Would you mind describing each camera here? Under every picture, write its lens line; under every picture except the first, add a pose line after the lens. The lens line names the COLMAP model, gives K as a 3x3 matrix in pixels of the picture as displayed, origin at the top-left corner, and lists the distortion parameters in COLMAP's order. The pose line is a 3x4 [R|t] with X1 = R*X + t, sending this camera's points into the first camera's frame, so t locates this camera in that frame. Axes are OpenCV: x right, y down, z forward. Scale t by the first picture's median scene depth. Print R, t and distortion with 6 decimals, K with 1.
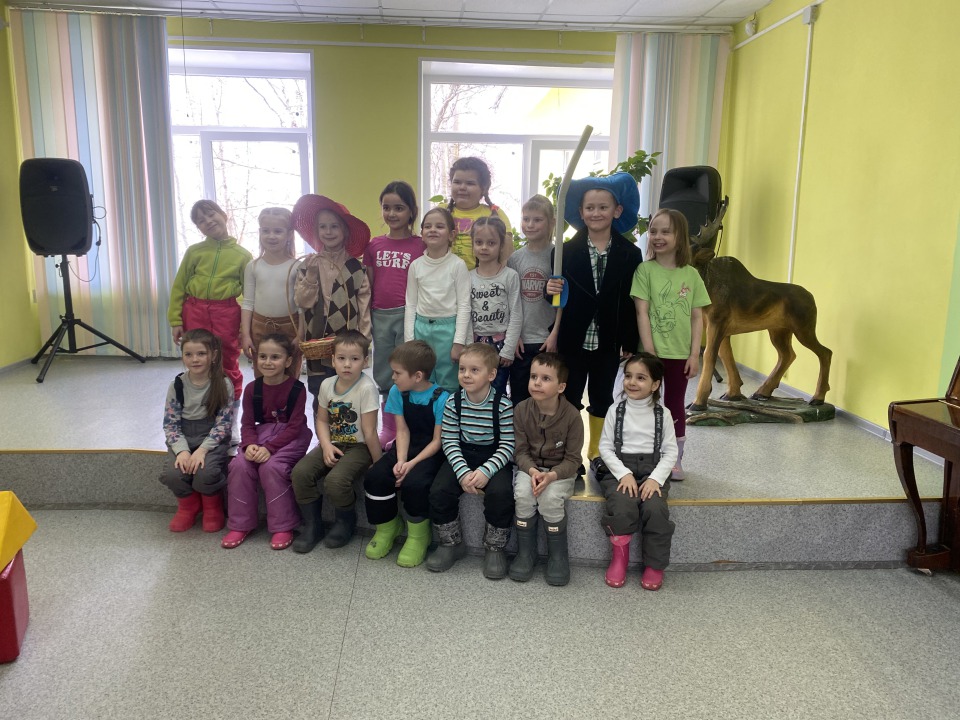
lens RADIAL K [[793.3, 0, 480.0], [0, 793.3, 360.0], [0, 0, 1]] dist [0.064476, -0.085799]
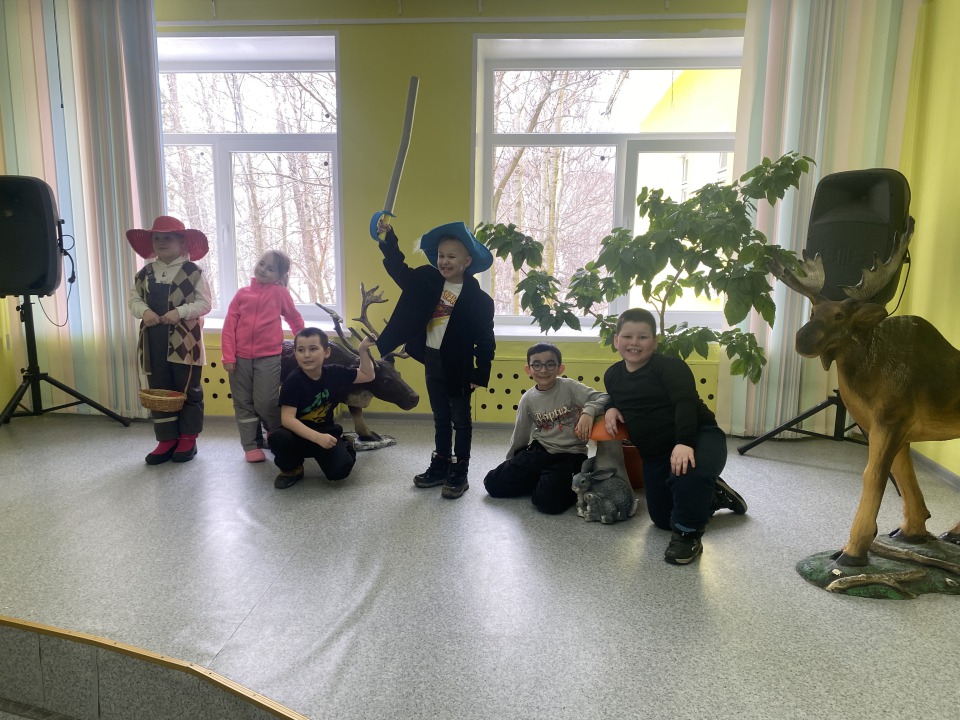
lens RADIAL K [[812.8, 0, 480.0], [0, 812.8, 360.0], [0, 0, 1]] dist [0.051898, -0.008733]
pose [[0.981345, 0.026875, -0.190369, 0.089400], [-0.029086, 0.999538, -0.008831, -0.069372], [0.190044, 0.014203, 0.981673, 0.262261]]
